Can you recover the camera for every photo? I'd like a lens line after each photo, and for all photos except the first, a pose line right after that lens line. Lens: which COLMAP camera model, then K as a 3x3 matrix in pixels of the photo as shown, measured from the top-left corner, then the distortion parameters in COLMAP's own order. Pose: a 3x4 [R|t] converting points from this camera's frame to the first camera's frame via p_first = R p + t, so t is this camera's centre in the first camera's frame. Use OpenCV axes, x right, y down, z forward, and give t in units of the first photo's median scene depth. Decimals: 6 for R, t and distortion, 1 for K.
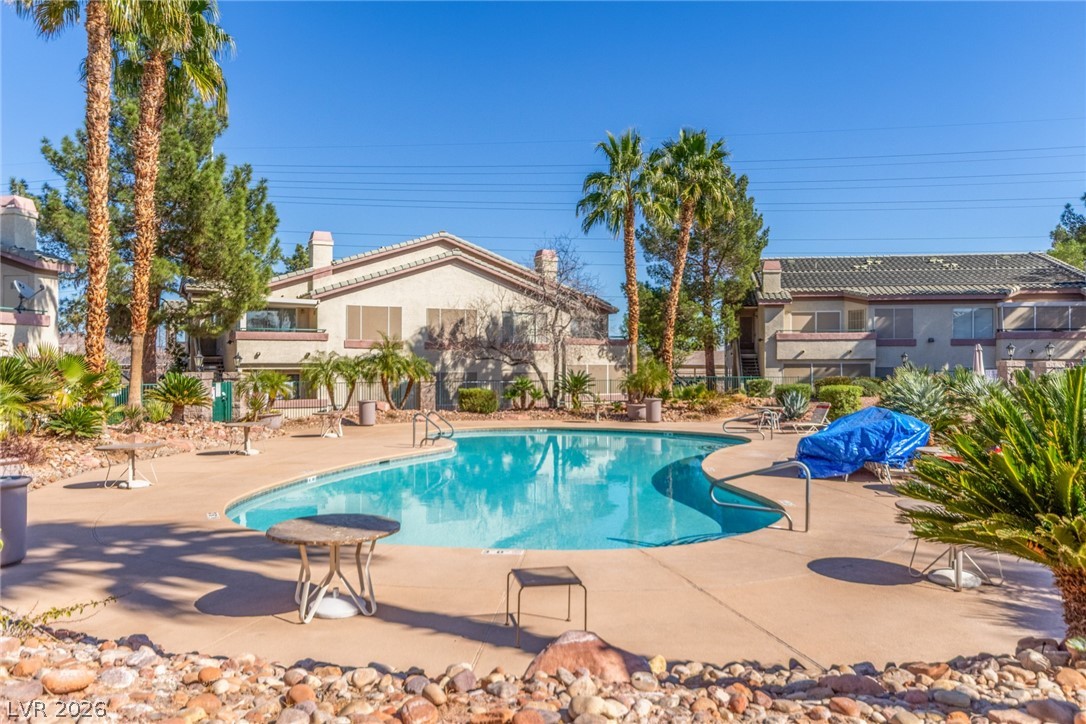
lens RADIAL K [[817.4, 0, 543.0], [0, 817.4, 362.0], [0, 0, 1]] dist [-0.004148, -0.001132]
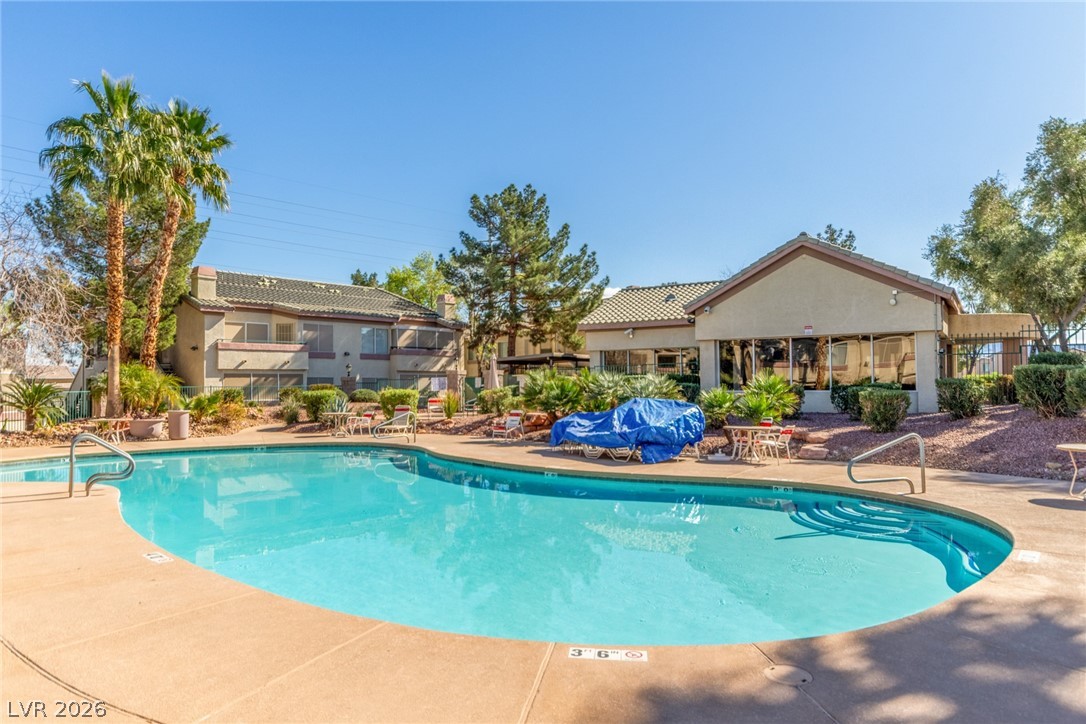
lens RADIAL K [[696.1, 0, 543.0], [0, 696.1, 362.0], [0, 0, 1]] dist [0.002269, 0.002326]
pose [[0.521454, 0.021264, 0.853014, -0.217374], [0.003225, 0.999633, -0.026890, 0.012187], [-0.853273, 0.016773, 0.521194, 0.249036]]
